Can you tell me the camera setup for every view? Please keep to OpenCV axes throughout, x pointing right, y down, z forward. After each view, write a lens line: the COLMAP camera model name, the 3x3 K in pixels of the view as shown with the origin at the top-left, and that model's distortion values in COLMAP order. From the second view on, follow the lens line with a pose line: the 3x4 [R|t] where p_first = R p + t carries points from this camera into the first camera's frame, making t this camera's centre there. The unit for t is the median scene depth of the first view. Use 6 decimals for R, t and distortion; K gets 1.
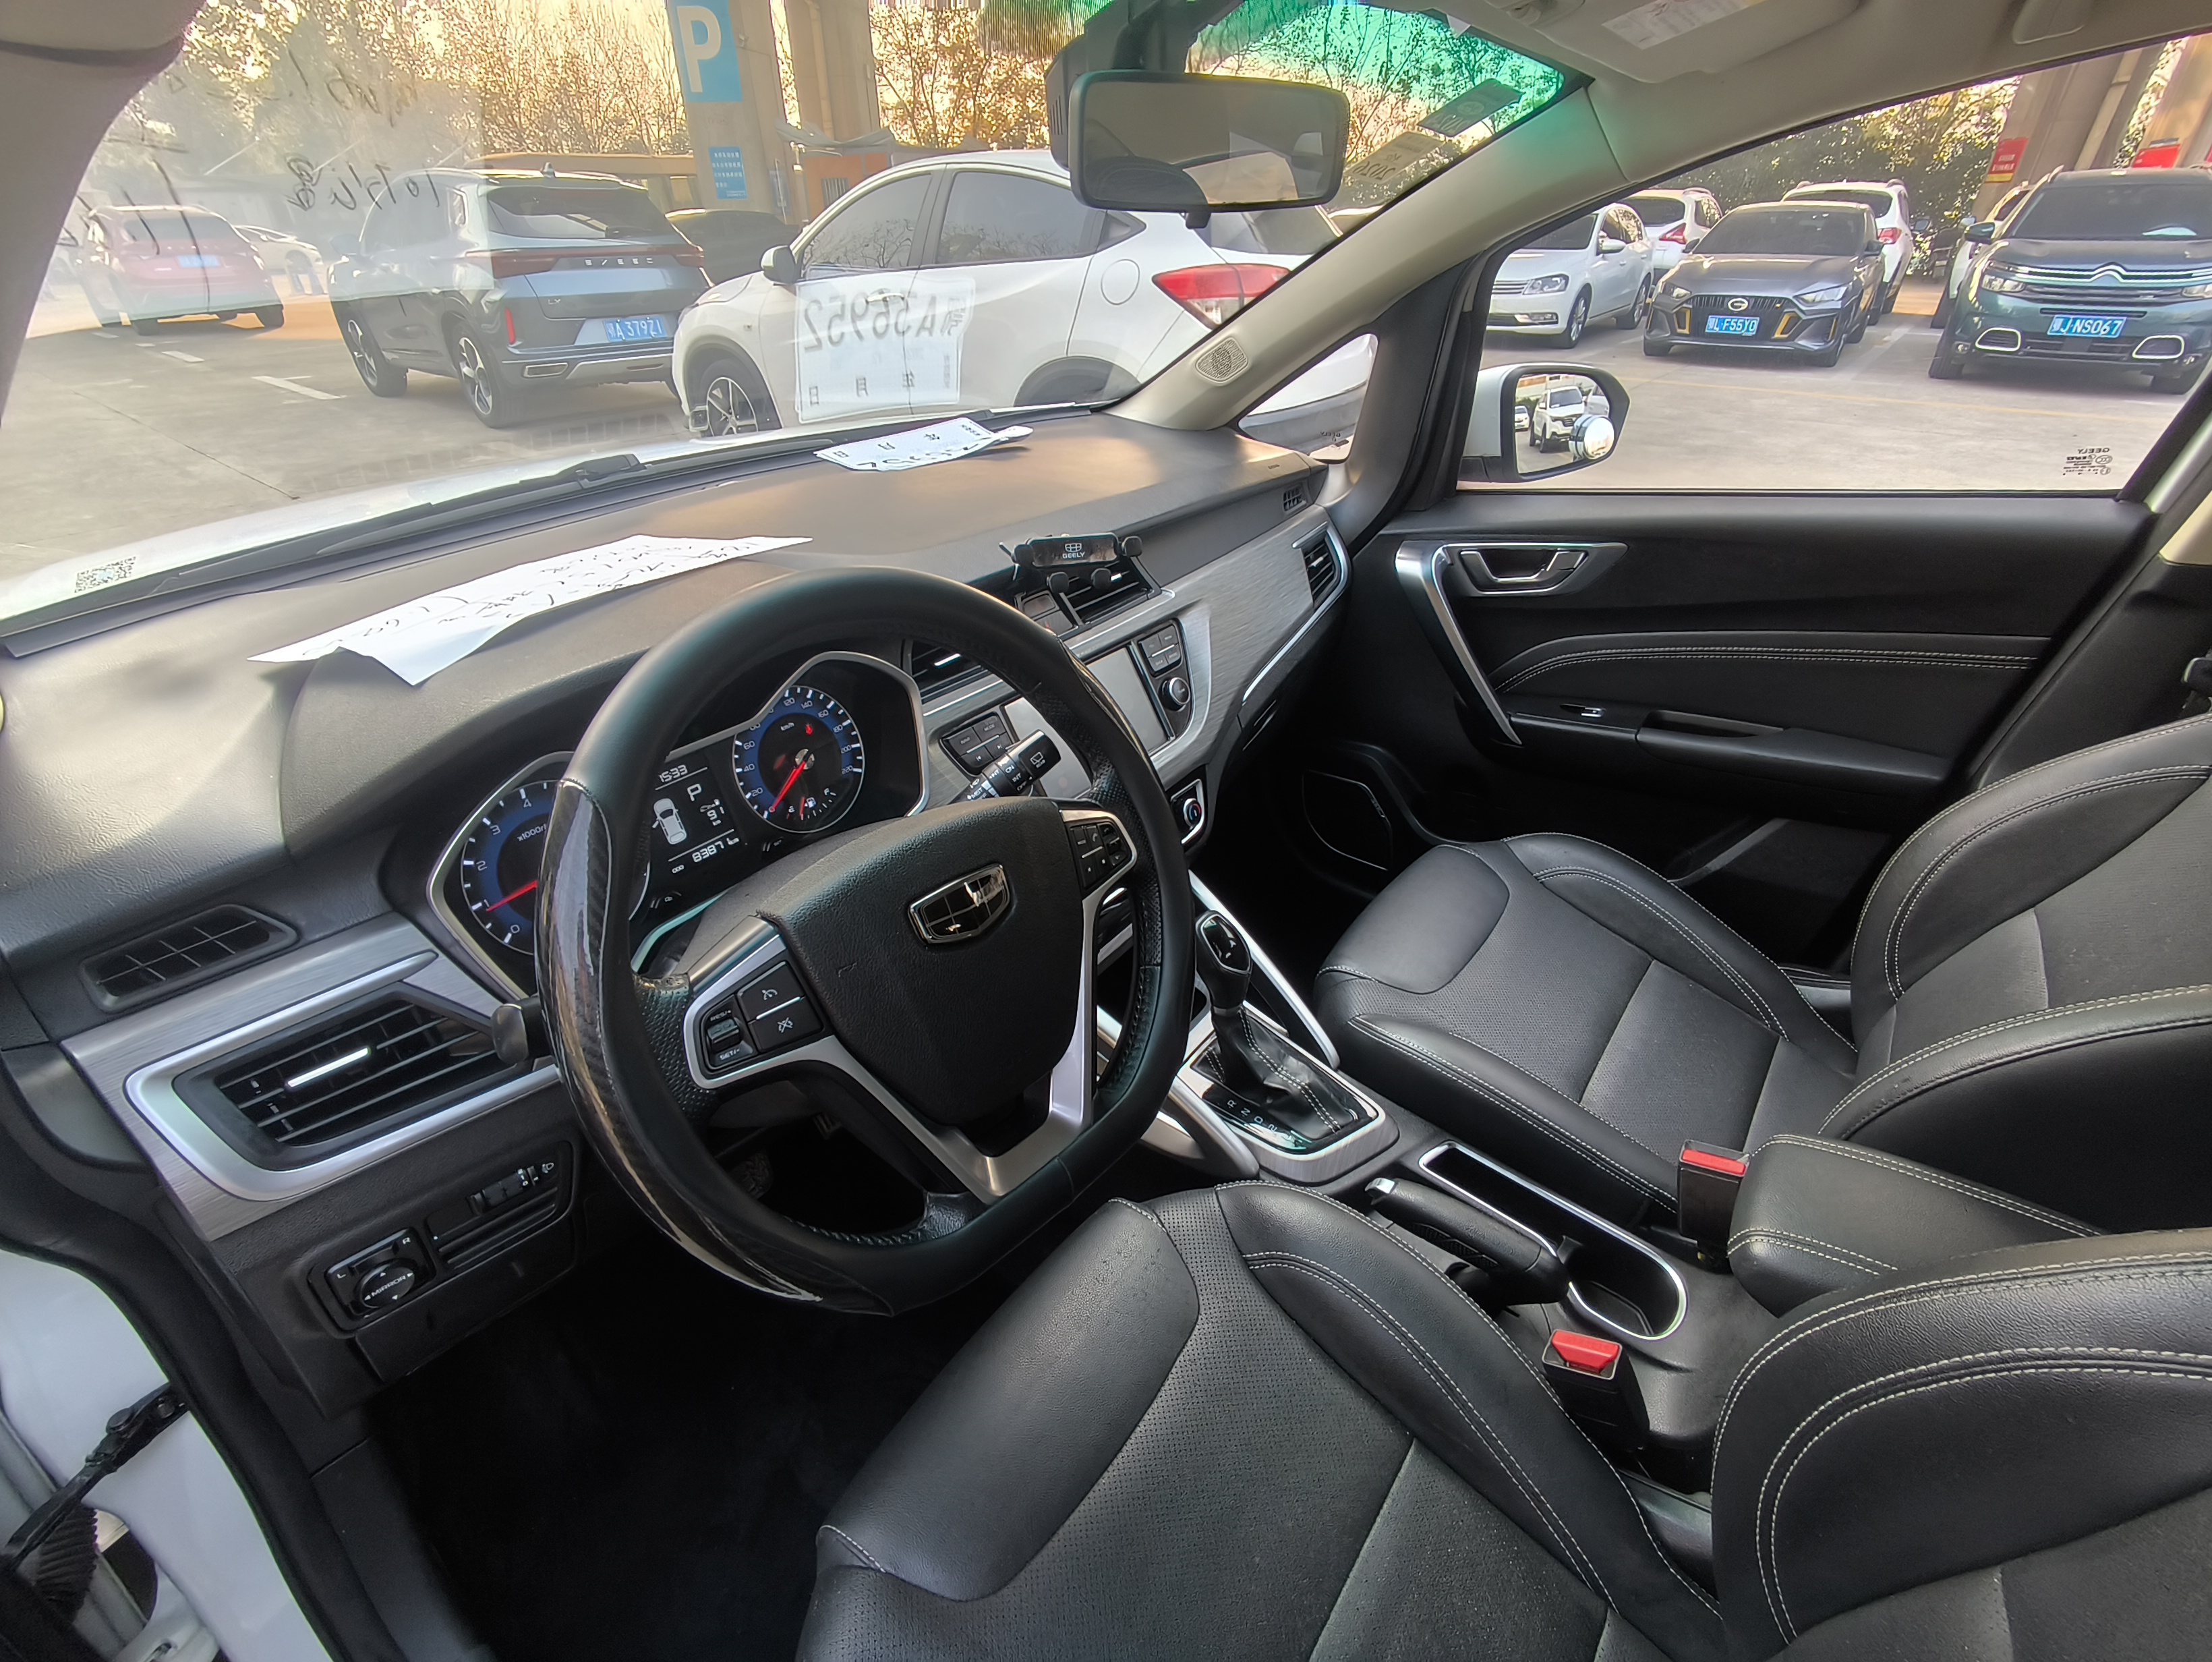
lens RADIAL K [[991.0, 0, 1089.5], [0, 991.0, 833.6], [0, 0, 1]] dist [0.002511, -0.004295]
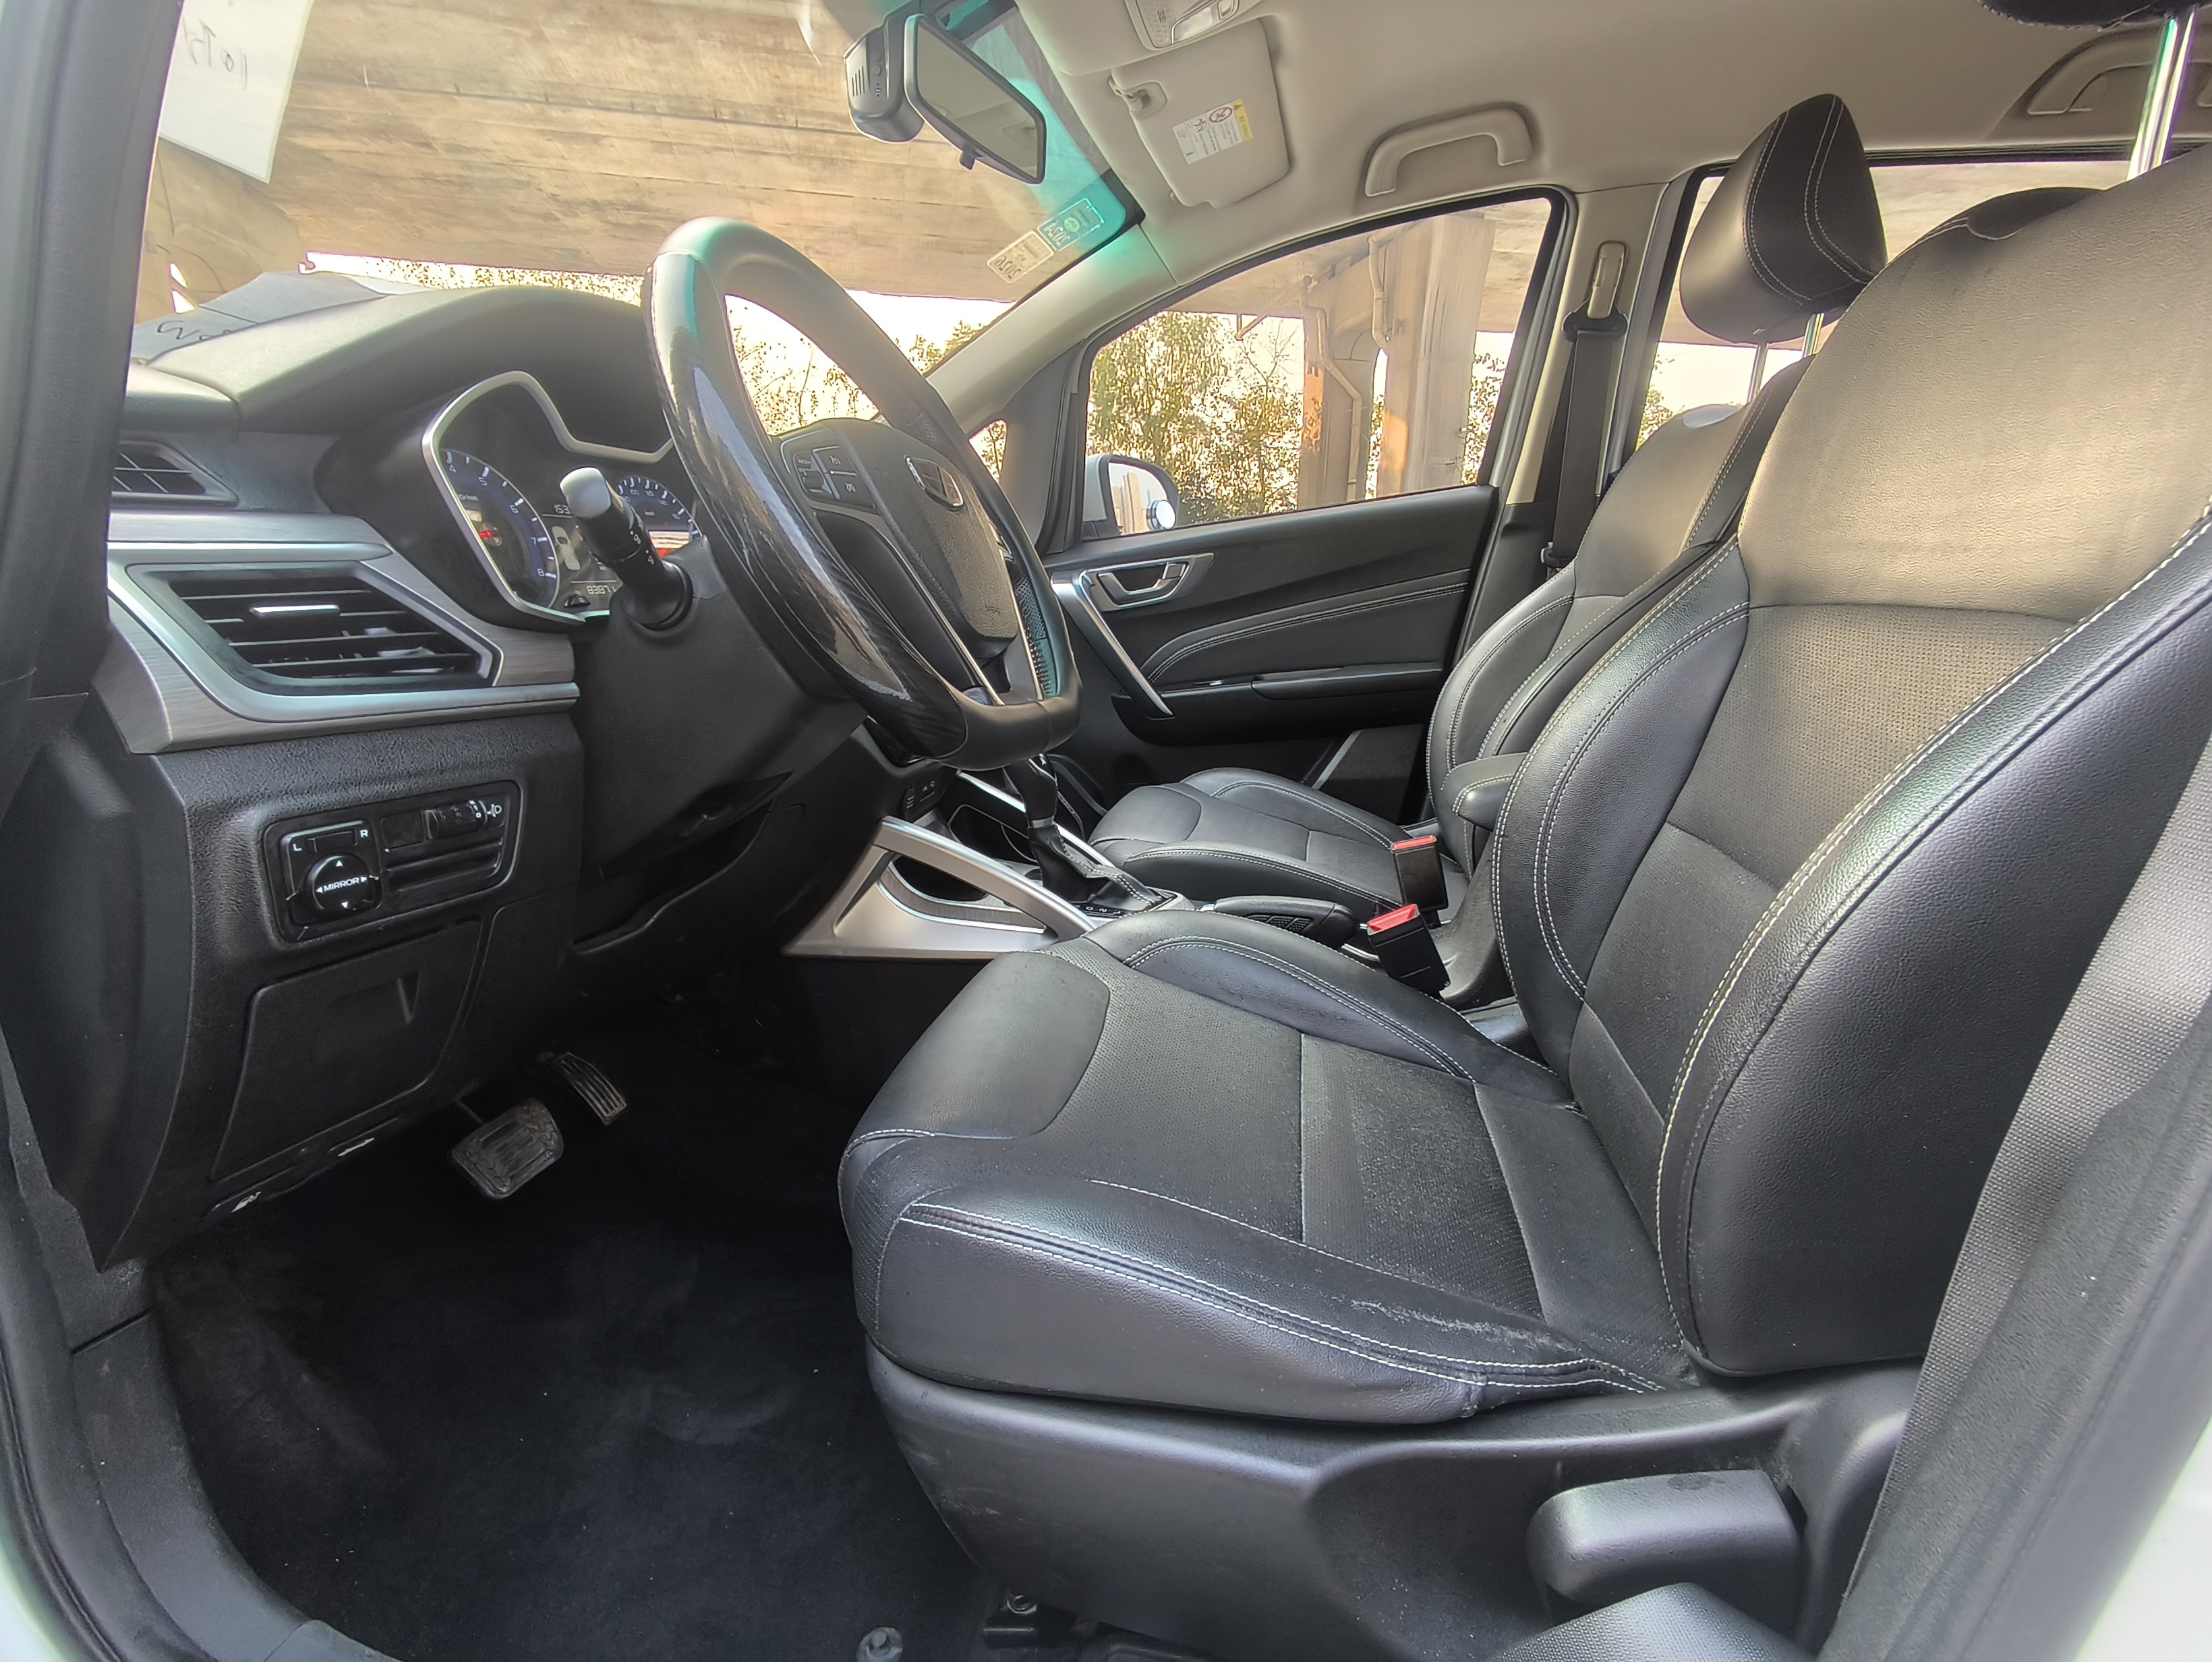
lens RADIAL K [[991.0, 0, 1089.5], [0, 991.0, 833.6], [0, 0, 1]] dist [0.002511, -0.004295]
pose [[0.902094, -0.094444, 0.421078, -0.232974], [0.209783, 0.948677, -0.236648, 0.376335], [-0.377117, 0.301814, 0.875609, -0.022049]]
